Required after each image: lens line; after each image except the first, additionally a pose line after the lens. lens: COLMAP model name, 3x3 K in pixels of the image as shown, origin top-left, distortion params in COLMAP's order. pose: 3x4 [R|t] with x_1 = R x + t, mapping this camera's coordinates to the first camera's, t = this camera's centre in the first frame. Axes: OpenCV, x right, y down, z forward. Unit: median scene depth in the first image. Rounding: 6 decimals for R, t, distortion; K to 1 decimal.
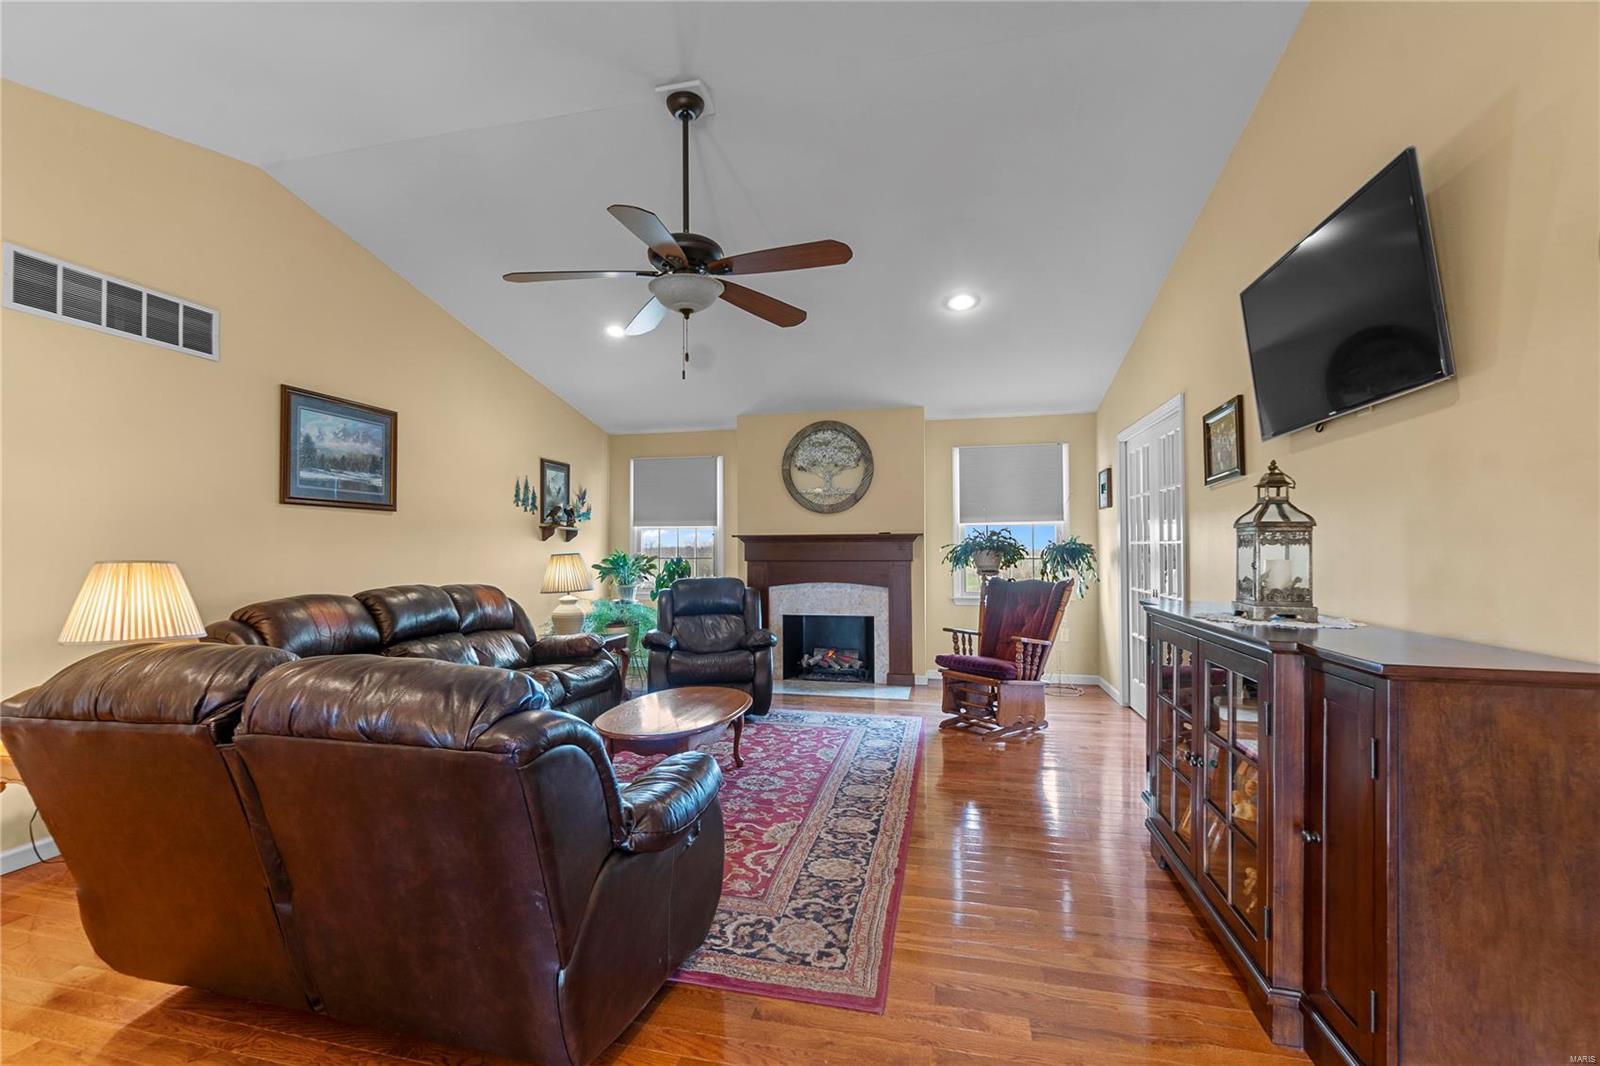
lens RADIAL K [[695.1, 0, 781.0], [0, 695.1, 535.3], [0, 0, 1]] dist [0.000123, 0.000153]
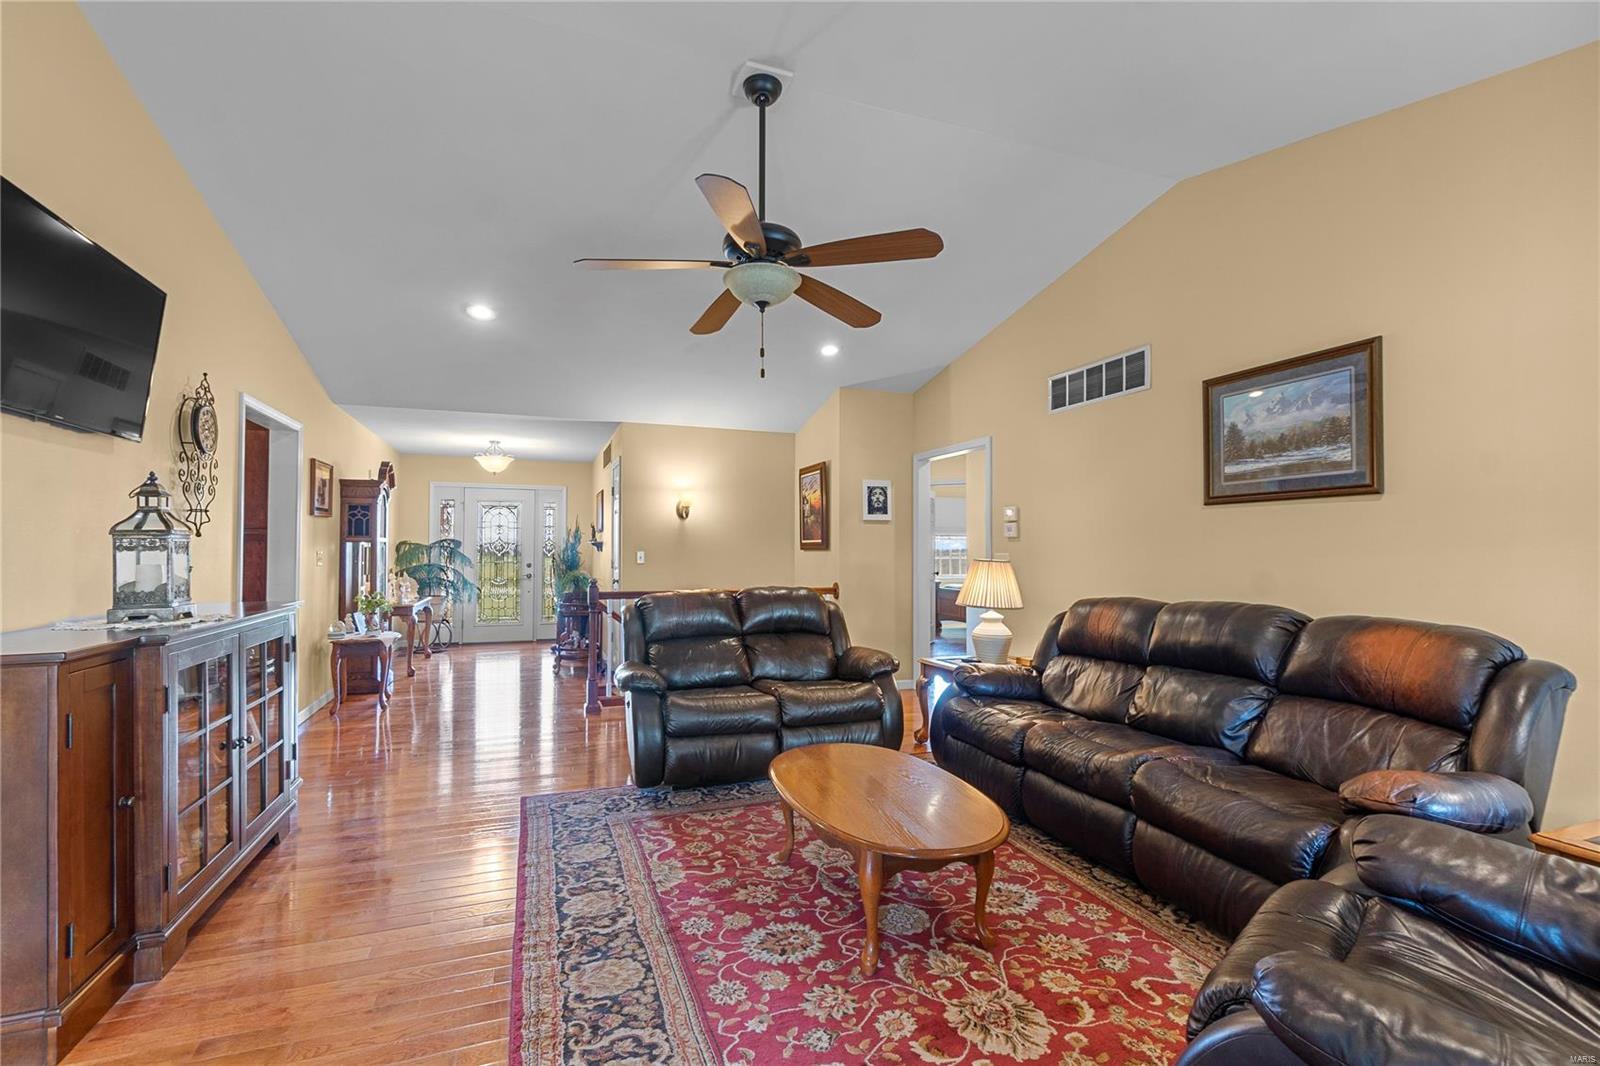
lens RADIAL K [[695.1, 0, 781.0], [0, 695.1, 535.3], [0, 0, 1]] dist [0.000123, 0.000153]
pose [[-0.833684, -0.010363, -0.552144, 0.320199], [0.011484, 0.999282, -0.036095, 0.025713], [0.552122, -0.036433, -0.832967, 1.572977]]
